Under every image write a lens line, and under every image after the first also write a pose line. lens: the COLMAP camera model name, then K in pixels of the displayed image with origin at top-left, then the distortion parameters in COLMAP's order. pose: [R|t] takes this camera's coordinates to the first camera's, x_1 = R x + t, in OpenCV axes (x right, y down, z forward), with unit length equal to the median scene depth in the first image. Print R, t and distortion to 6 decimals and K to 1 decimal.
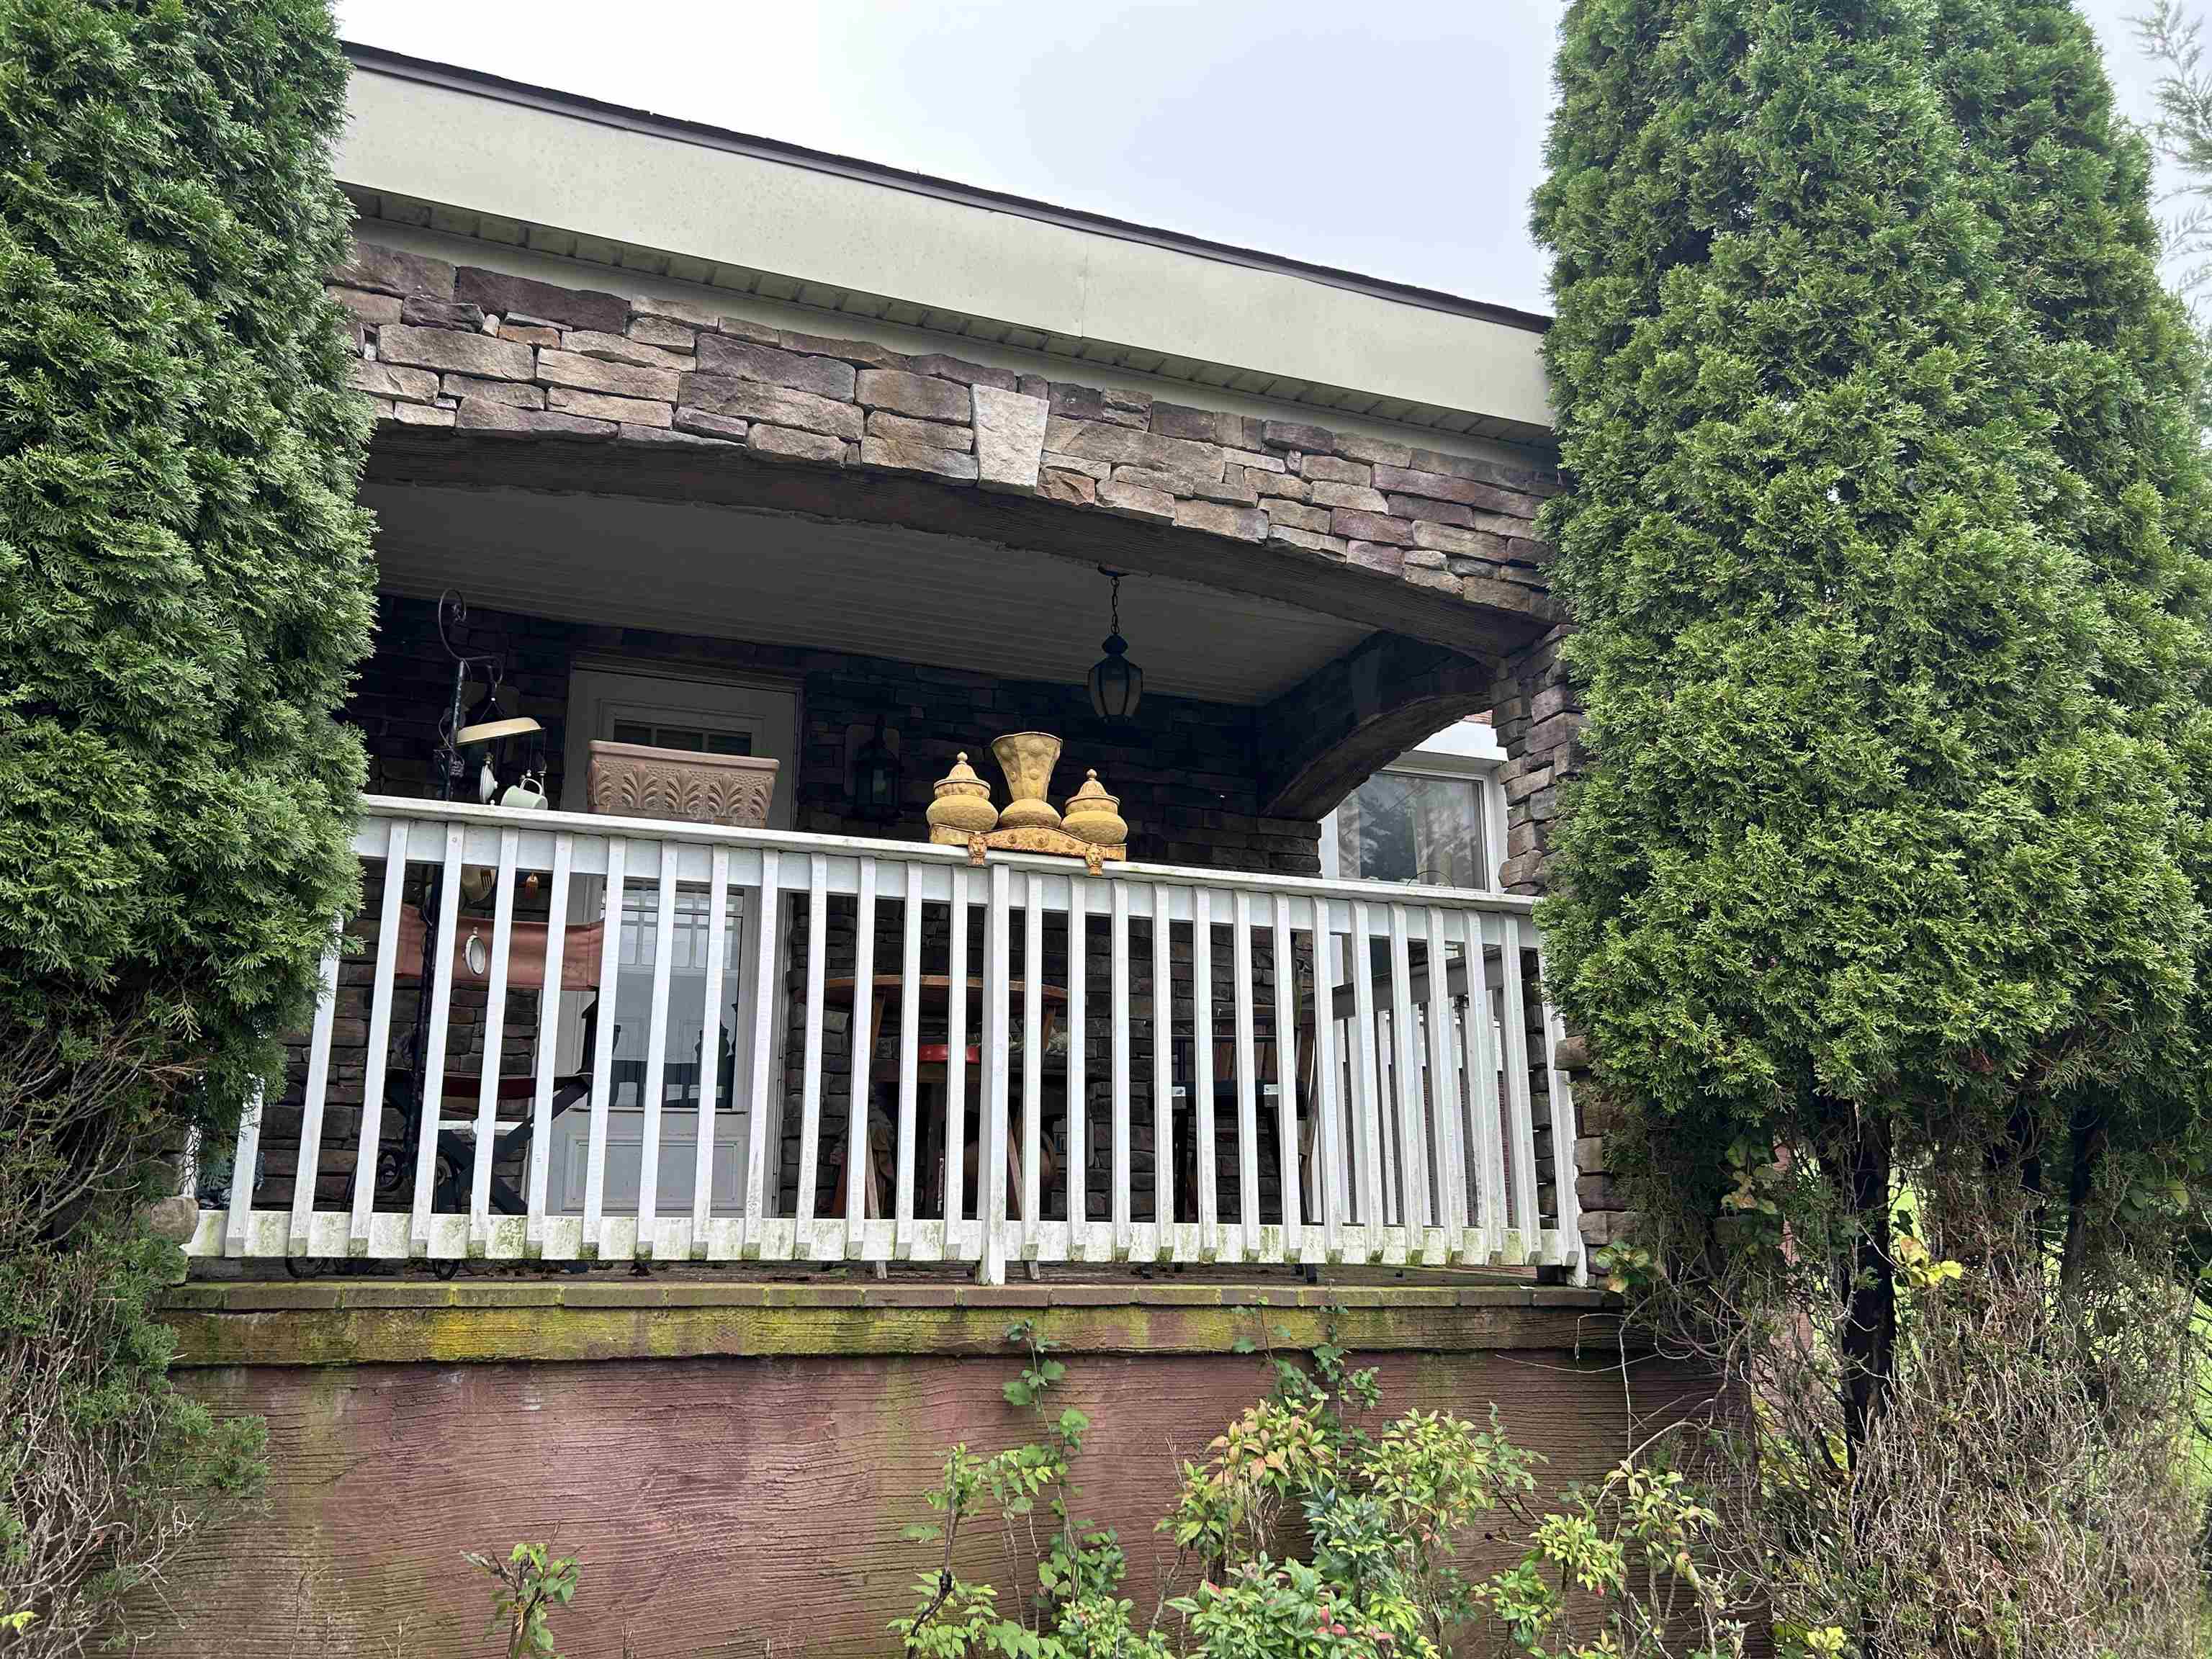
lens RADIAL K [[1682.9, 0, 1090.5], [0, 1682.9, 834.6], [0, 0, 1]] dist [0.052483, -0.075377]
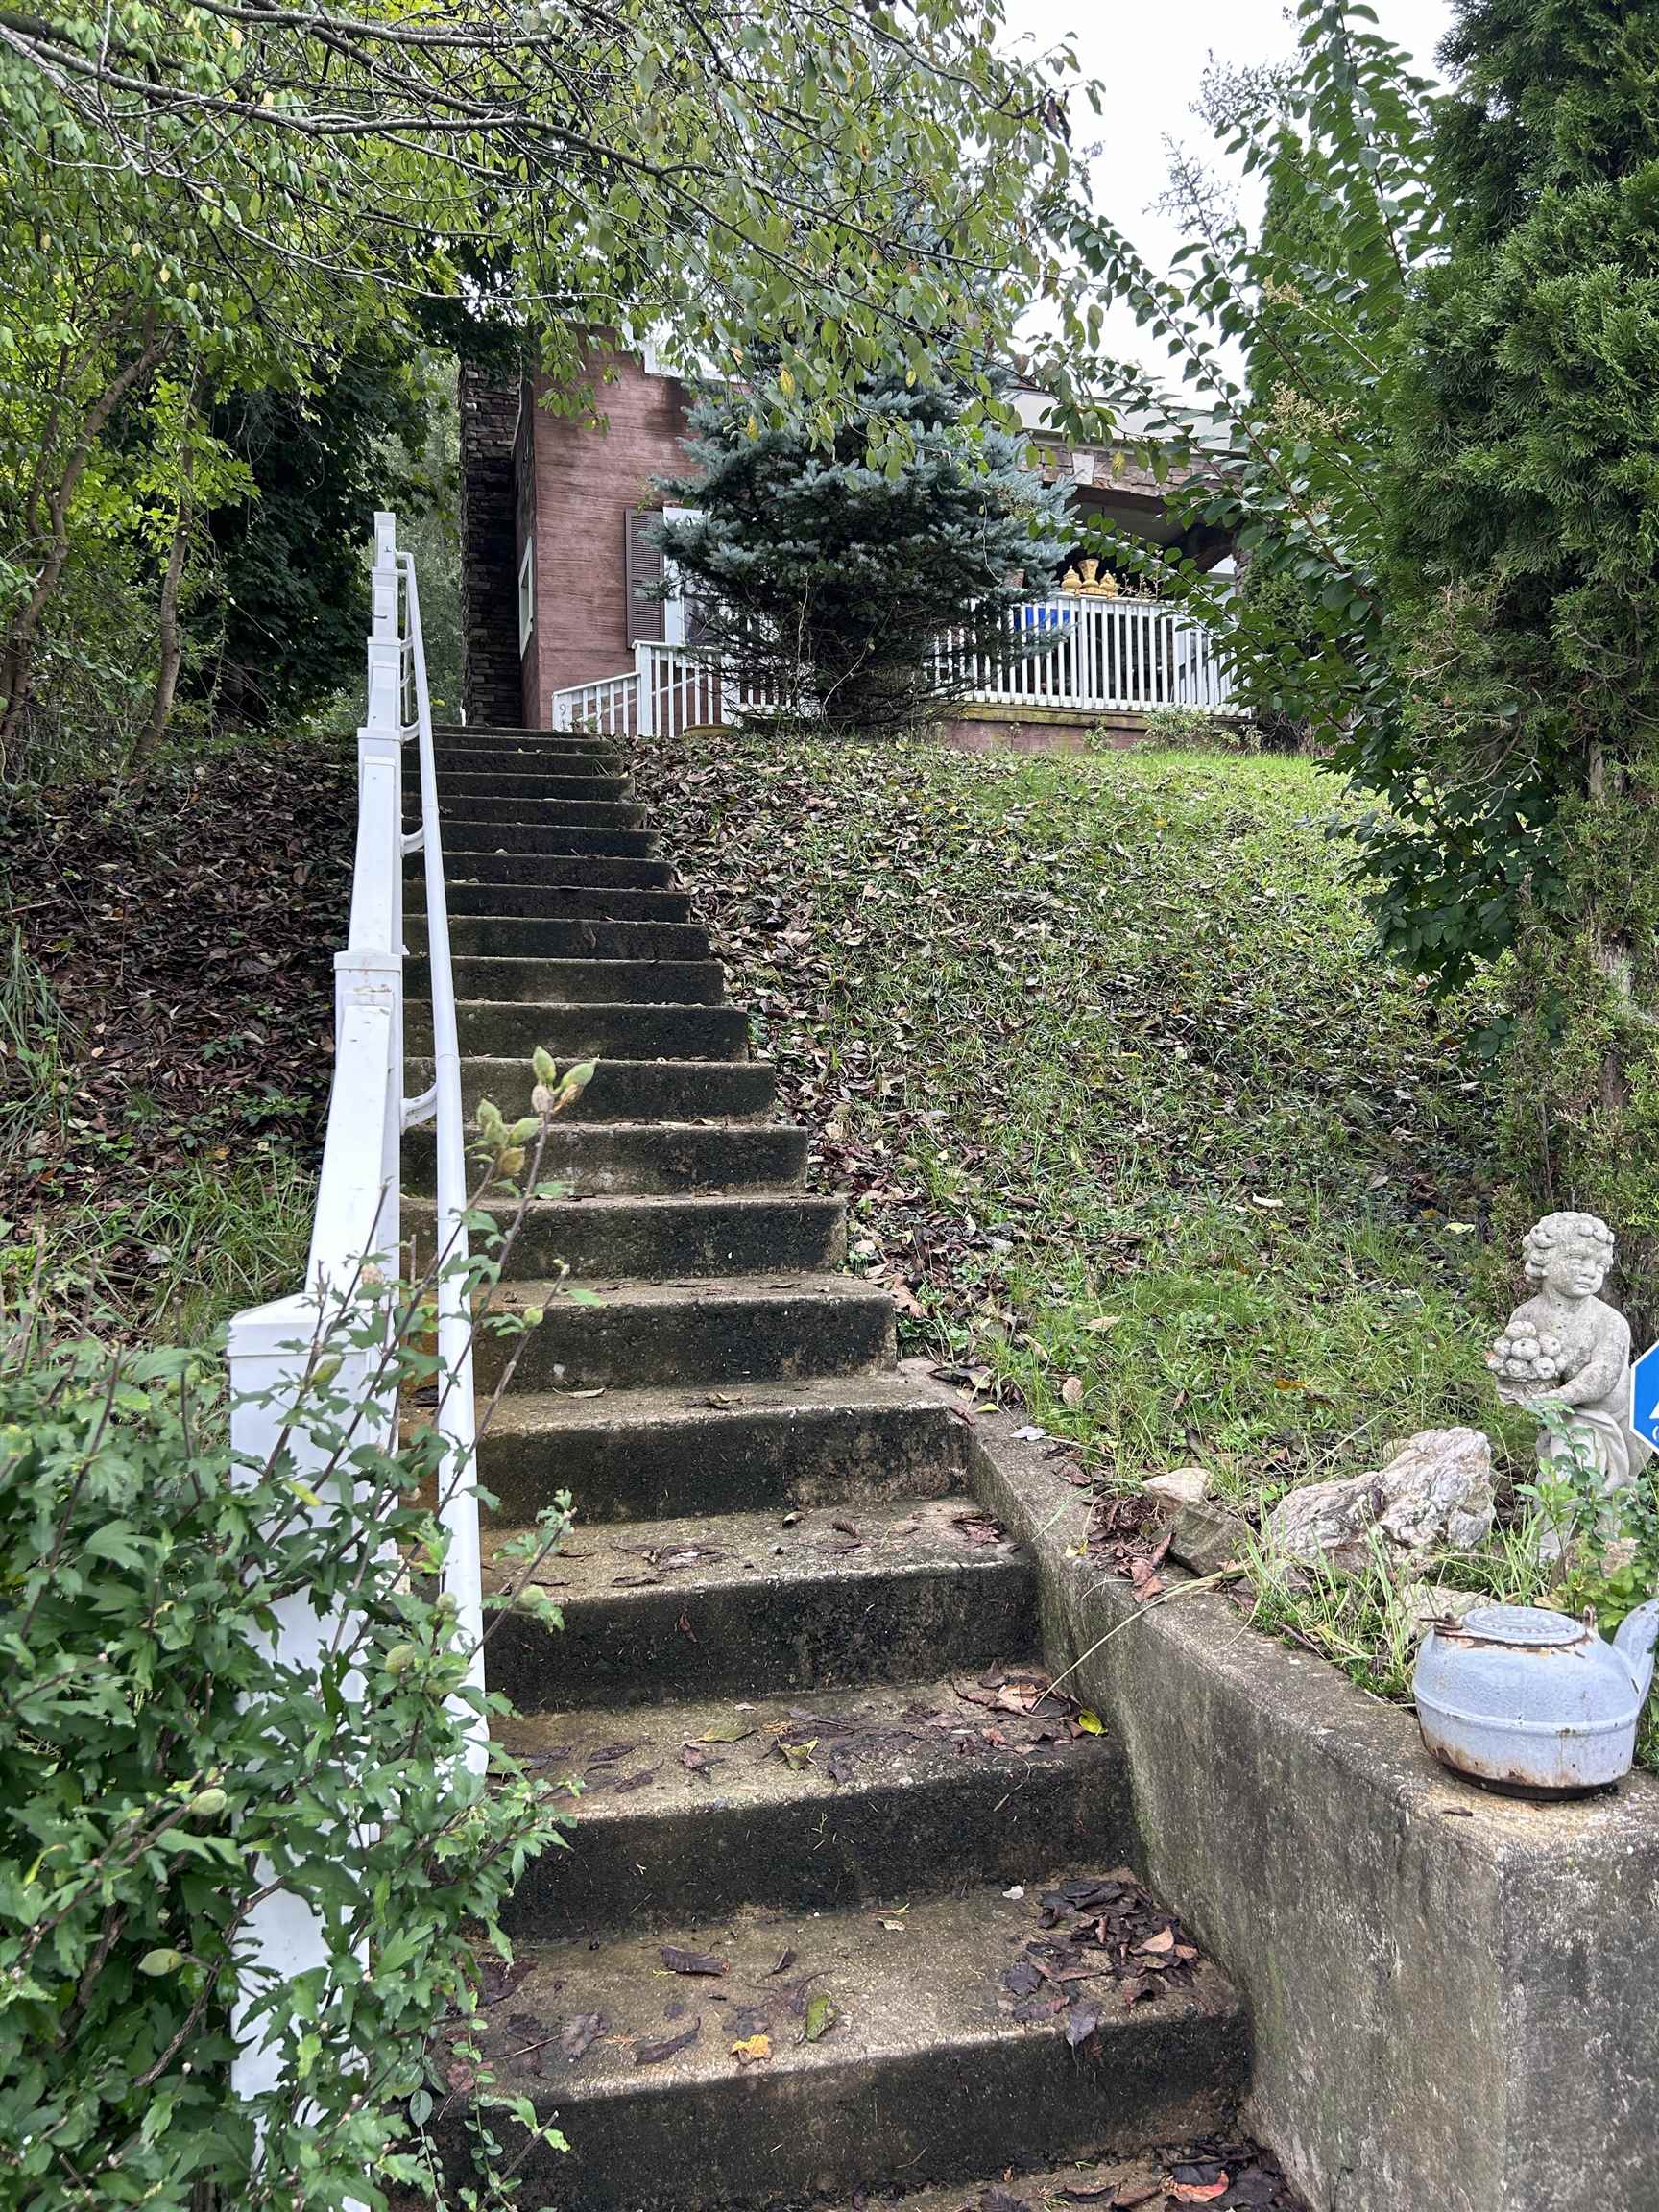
lens RADIAL K [[1682.9, 0, 831.4], [0, 1682.9, 1106.4], [0, 0, 1]] dist [0.052483, -0.075377]
pose [[0.997692, -0.023139, -0.063834, -0.380900], [0.036292, 0.976304, 0.213340, 0.282193], [0.057385, -0.215164, 0.974890, -2.739471]]
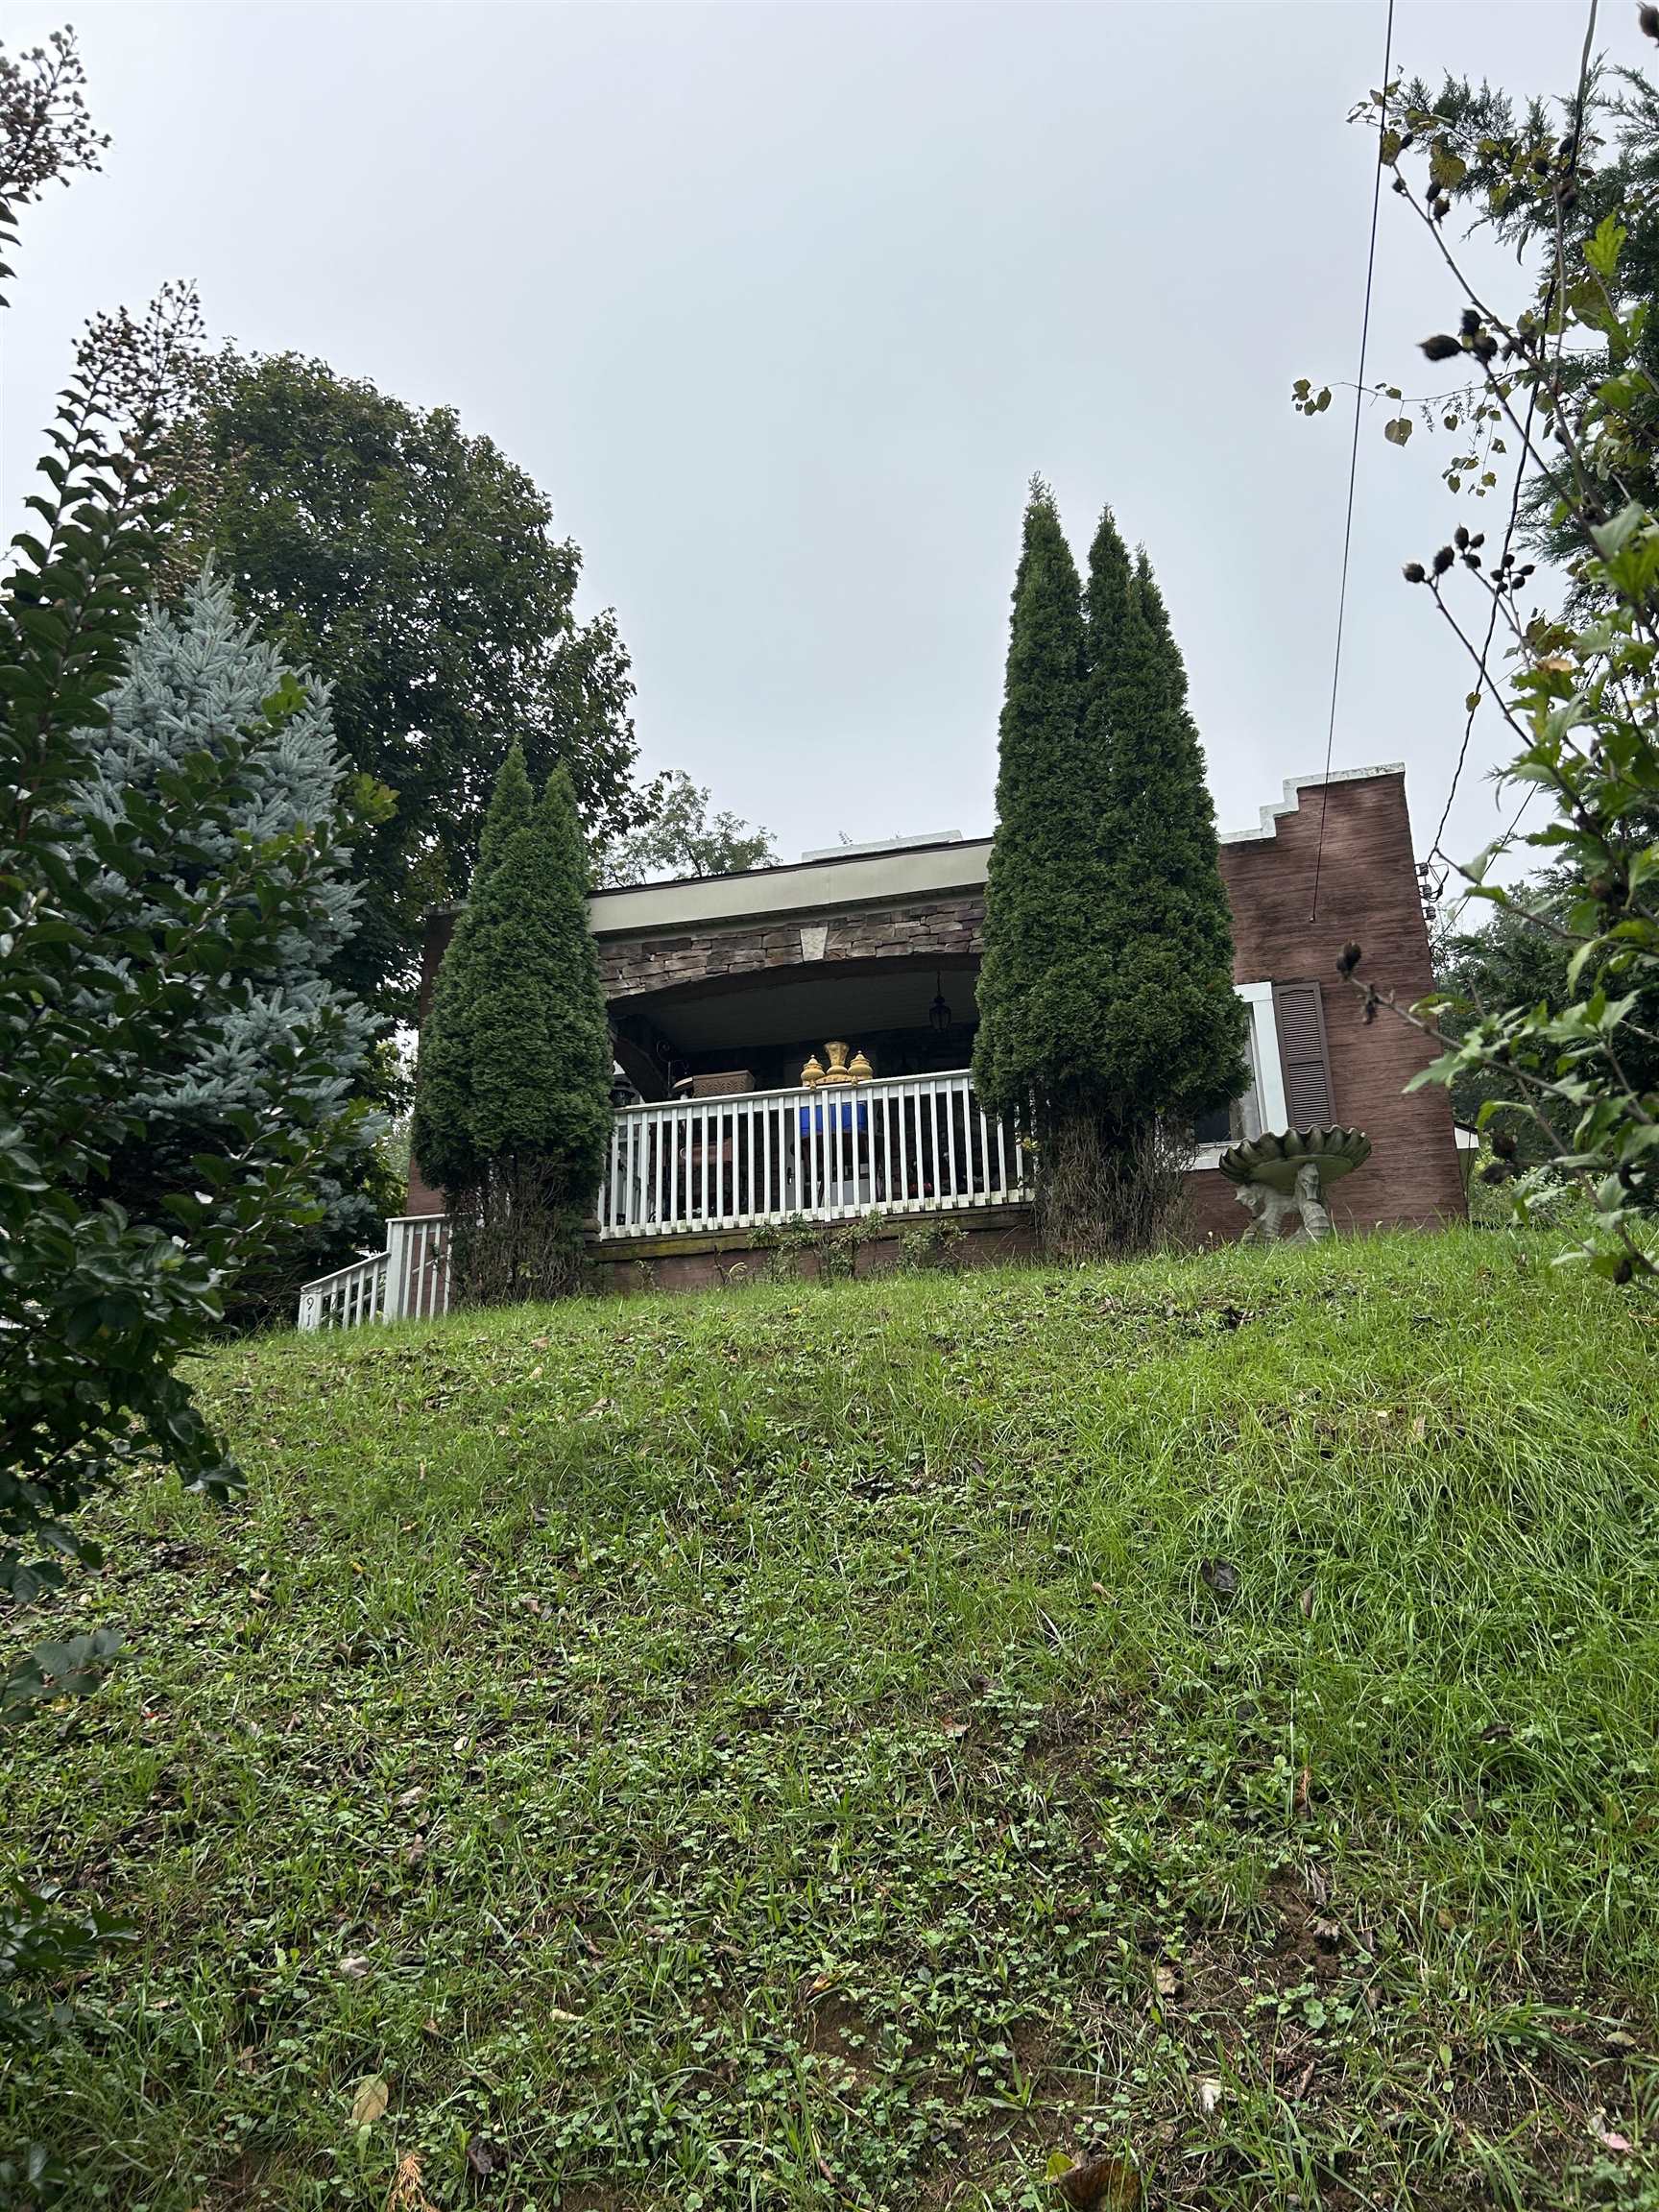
lens RADIAL K [[1682.9, 0, 831.4], [0, 1682.9, 1106.4], [0, 0, 1]] dist [0.052483, -0.075377]
pose [[0.816576, -0.209566, -0.537853, 1.497009], [0.156598, 0.977252, -0.143023, 0.457466], [0.555590, 0.032562, 0.830818, -1.377290]]
